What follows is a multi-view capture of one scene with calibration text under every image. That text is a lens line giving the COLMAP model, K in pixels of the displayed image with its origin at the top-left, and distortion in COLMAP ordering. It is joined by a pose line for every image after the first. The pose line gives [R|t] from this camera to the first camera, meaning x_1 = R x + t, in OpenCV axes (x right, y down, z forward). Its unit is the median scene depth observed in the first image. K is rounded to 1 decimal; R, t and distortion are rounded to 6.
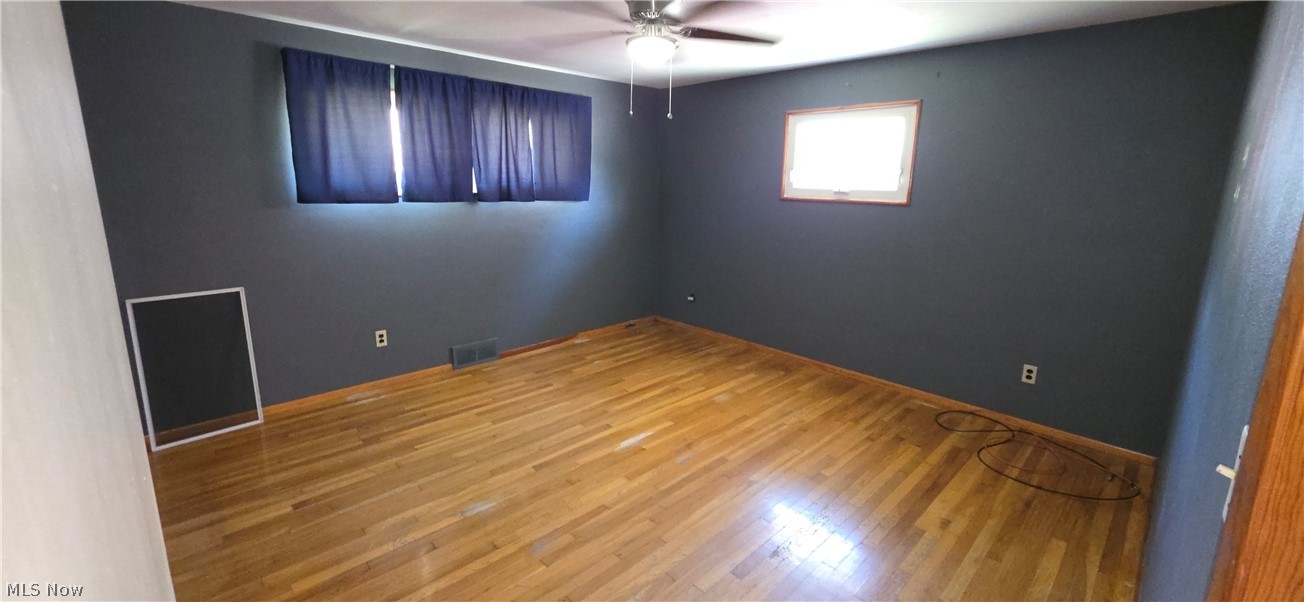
lens RADIAL K [[521.3, 0, 656.1], [0, 521.3, 281.5], [0, 0, 1]] dist [0.002212, -0.000071]
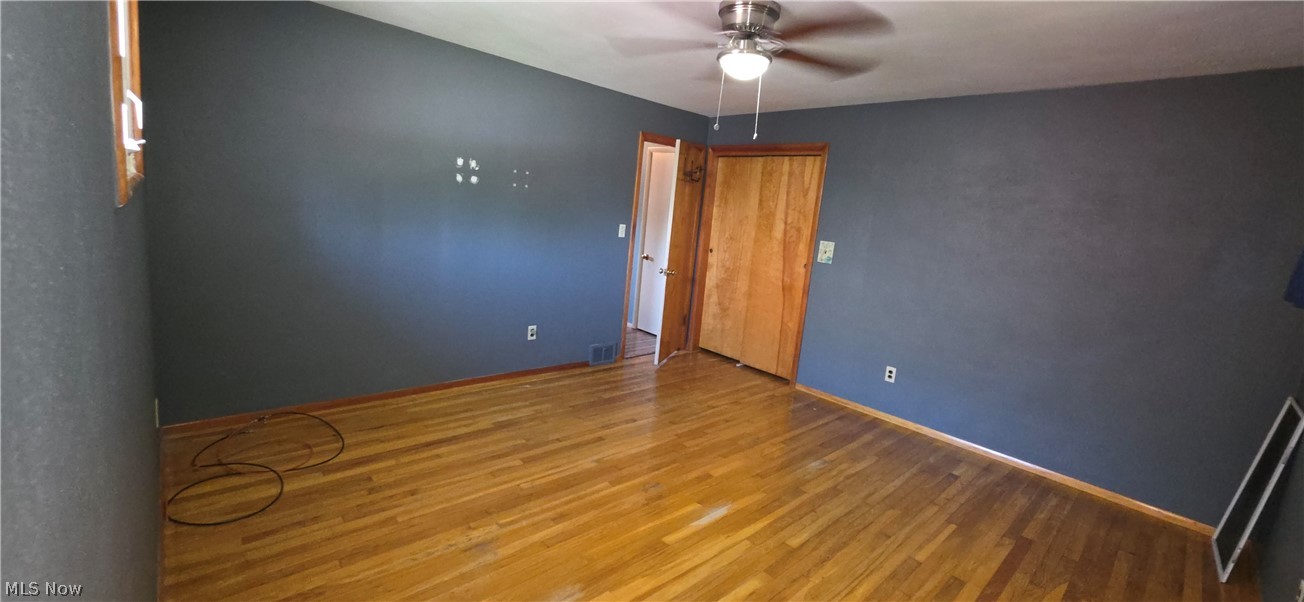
lens RADIAL K [[521.3, 0, 656.1], [0, 521.3, 281.5], [0, 0, 1]] dist [0.002212, -0.000071]
pose [[-0.993032, -0.117375, 0.010477, 0.083828], [-0.107357, 0.937755, 0.330289, -0.313806], [-0.048592, 0.326863, -0.943822, 1.736666]]
